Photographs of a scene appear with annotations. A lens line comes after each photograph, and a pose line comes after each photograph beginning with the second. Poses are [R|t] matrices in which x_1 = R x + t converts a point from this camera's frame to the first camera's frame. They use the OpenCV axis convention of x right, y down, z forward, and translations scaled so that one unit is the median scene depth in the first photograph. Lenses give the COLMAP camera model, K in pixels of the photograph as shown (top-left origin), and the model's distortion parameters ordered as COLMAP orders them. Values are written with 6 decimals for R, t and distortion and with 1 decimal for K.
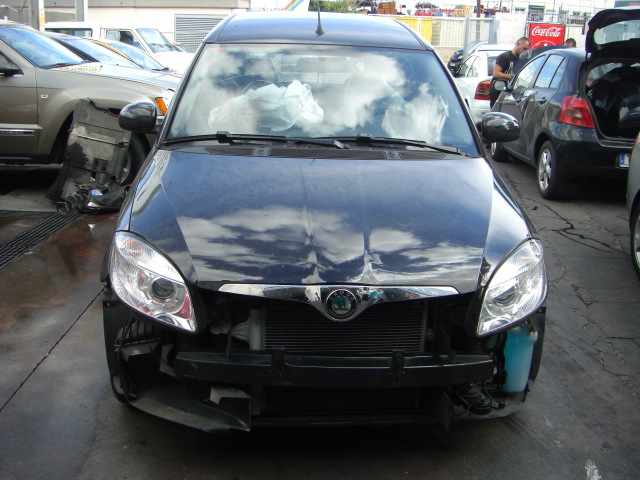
lens RADIAL K [[721.8, 0, 320.6], [0, 721.8, 240.8], [0, 0, 1]] dist [-0.153431, 0.000000]
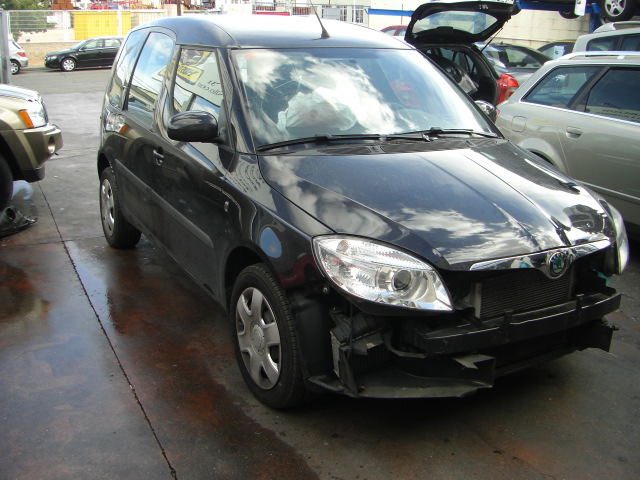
lens RADIAL K [[721.8, 0, 322.0], [0, 721.8, 239.0], [0, 0, 1]] dist [-0.153431, 0.000000]
pose [[0.899930, -0.139025, 0.413277, -0.616938], [0.134262, 0.990109, 0.040709, -0.043626], [-0.414849, 0.018852, 0.909695, 0.044414]]
